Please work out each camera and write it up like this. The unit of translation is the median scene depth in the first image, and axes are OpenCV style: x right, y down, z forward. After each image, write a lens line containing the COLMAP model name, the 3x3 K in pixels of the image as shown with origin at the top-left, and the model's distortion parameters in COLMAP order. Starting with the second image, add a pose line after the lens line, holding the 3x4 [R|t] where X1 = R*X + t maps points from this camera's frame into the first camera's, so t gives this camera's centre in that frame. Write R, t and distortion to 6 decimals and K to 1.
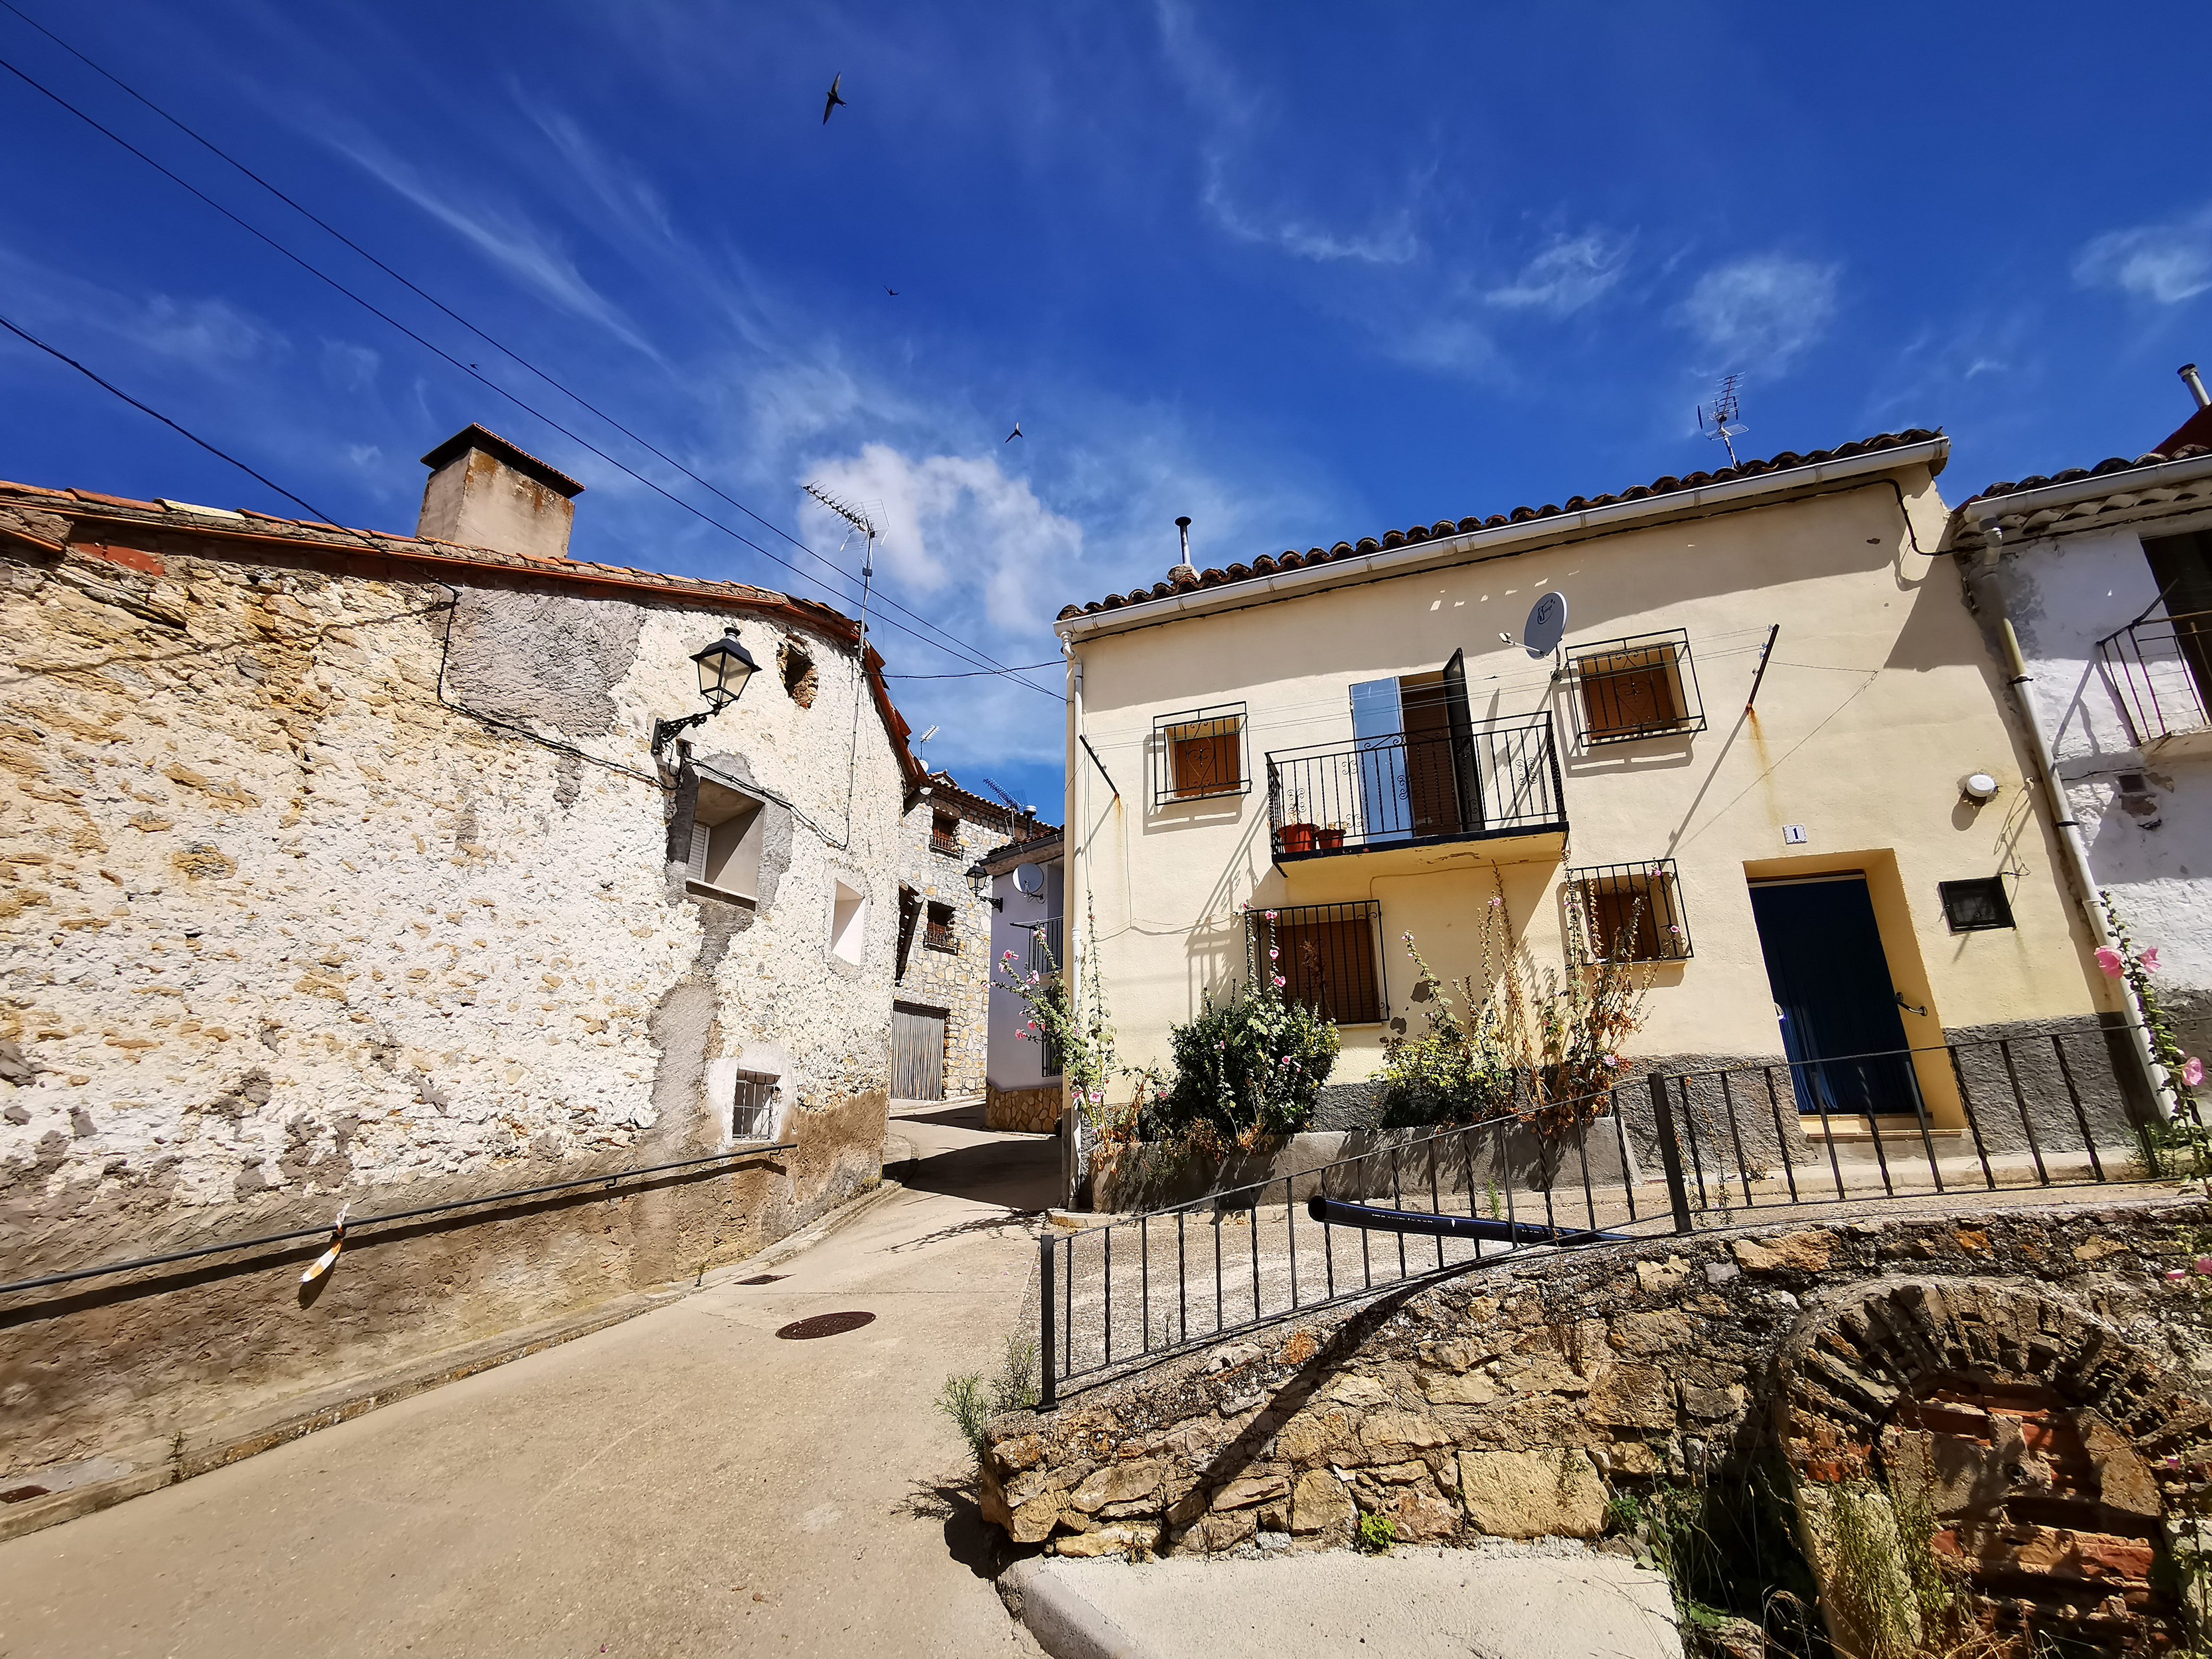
lens RADIAL K [[1011.3, 0, 1106.0], [0, 1011.3, 829.5], [0, 0, 1]] dist [-0.031743, 0.021528]
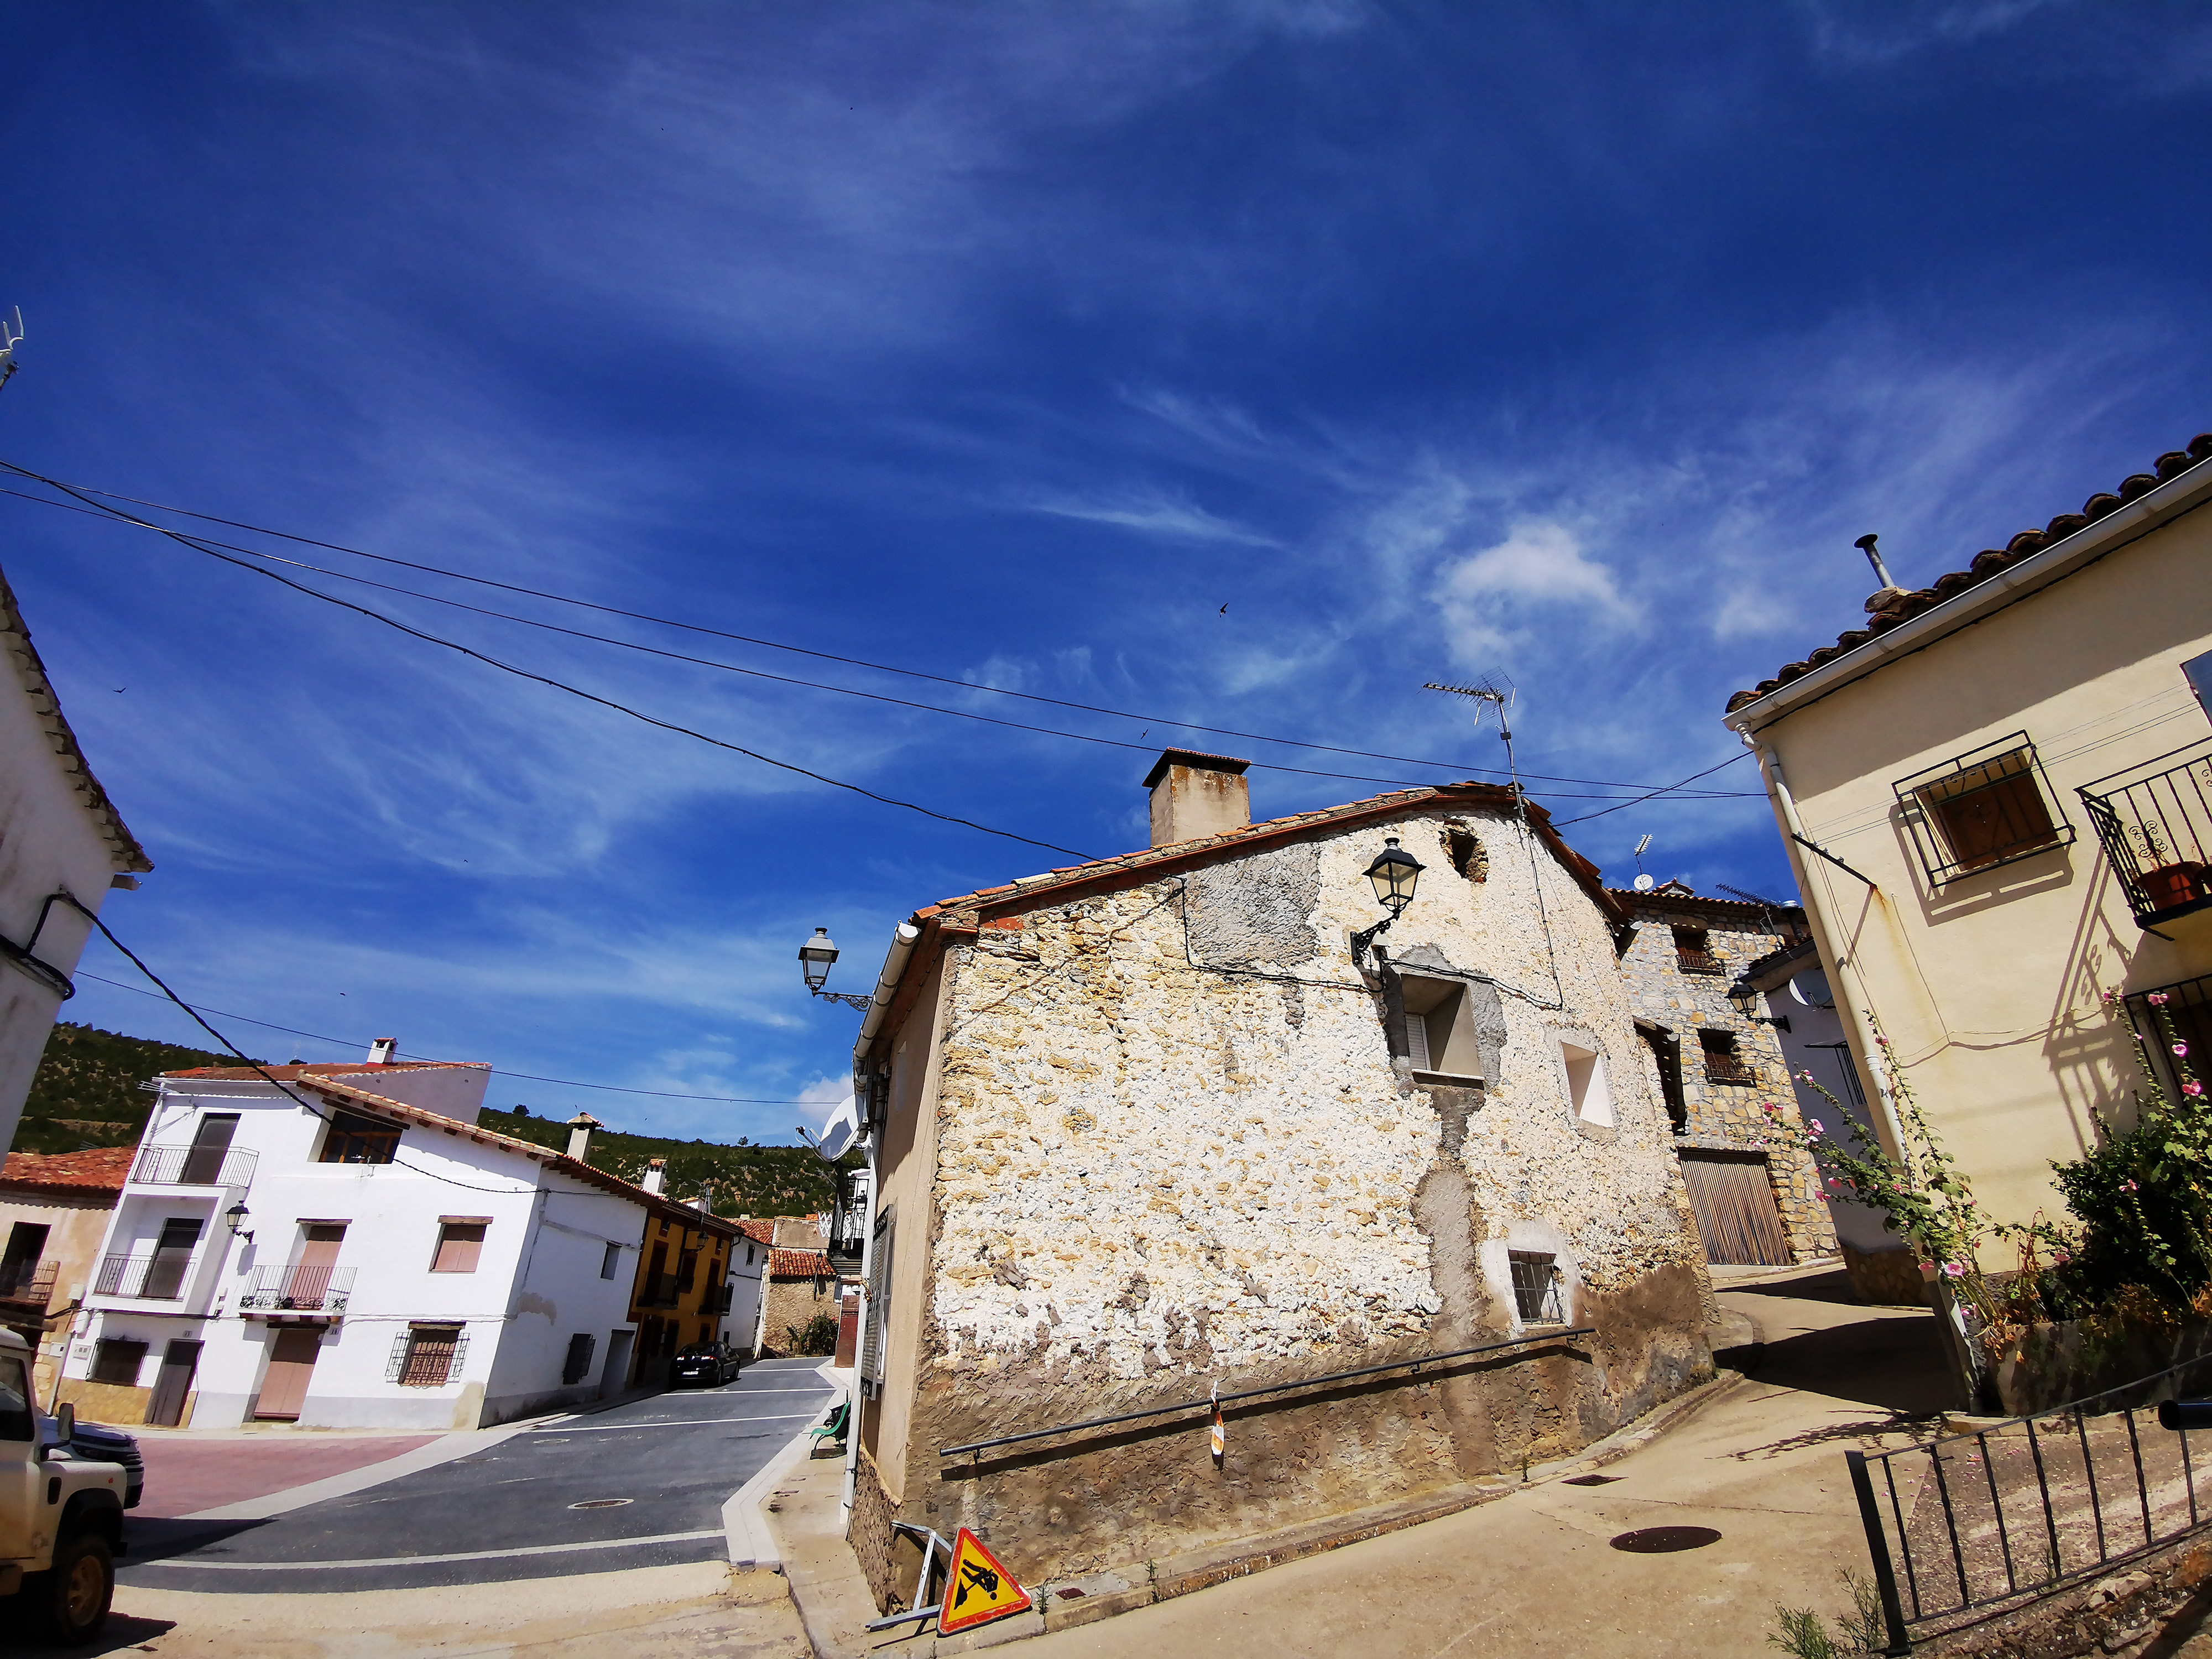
lens RADIAL K [[1023.7, 0, 1106.0], [0, 1023.7, 829.5], [0, 0, 1]] dist [-0.003204, -0.000127]
pose [[0.744647, -0.283995, -0.604027, 0.088386], [0.196677, 0.958146, -0.208026, -0.039633], [0.637824, 0.036108, 0.769335, -0.079007]]
